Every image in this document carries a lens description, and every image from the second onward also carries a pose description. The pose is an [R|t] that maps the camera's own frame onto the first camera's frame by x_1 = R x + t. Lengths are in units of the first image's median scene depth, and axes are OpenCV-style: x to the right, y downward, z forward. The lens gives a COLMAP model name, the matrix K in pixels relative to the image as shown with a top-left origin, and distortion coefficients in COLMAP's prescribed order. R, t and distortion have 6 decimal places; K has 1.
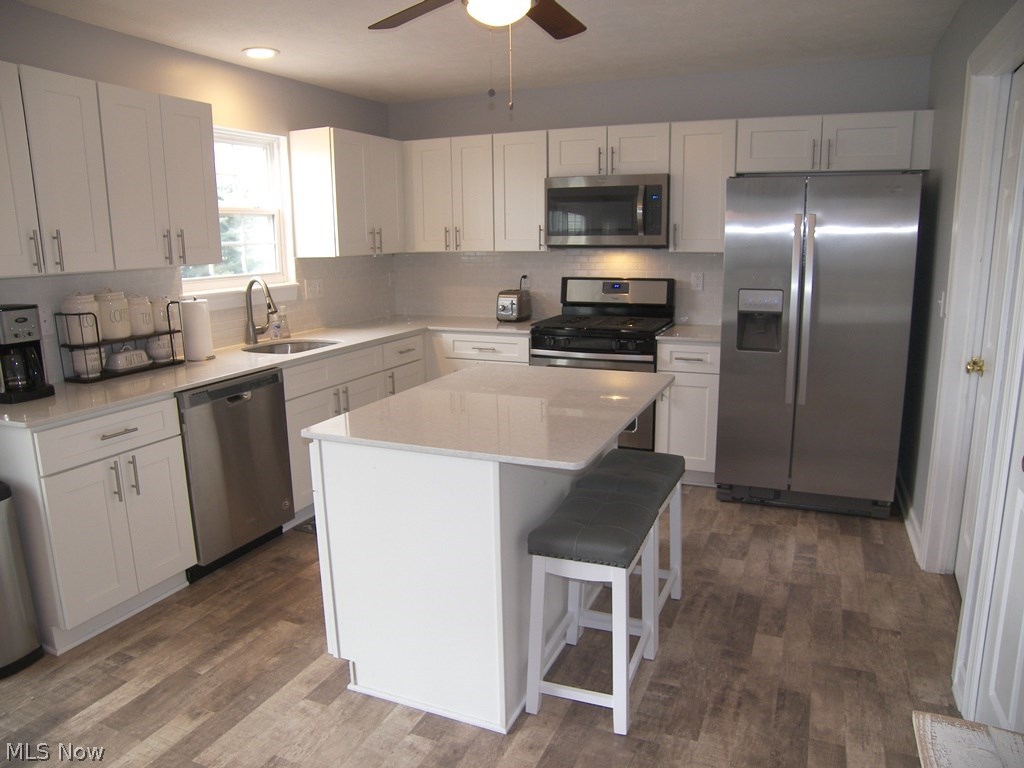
lens RADIAL K [[719.2, 0, 511.3], [0, 719.2, 385.7], [0, 0, 1]] dist [-0.063297, 0.028211]
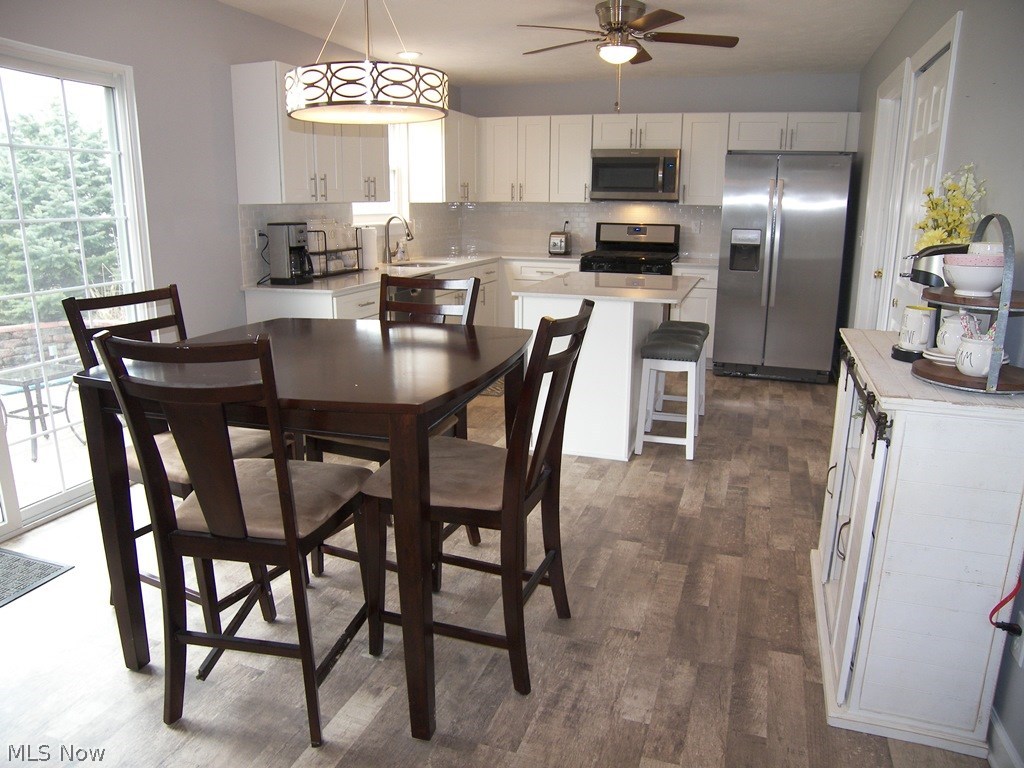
lens RADIAL K [[719.2, 0, 511.2], [0, 719.2, 381.3], [0, 0, 1]] dist [-0.063297, 0.028211]
pose [[0.996500, 0.002309, 0.083560, -0.254945], [-0.005506, 0.999261, 0.038053, 0.123114], [-0.083411, -0.038380, 0.995776, -0.440489]]
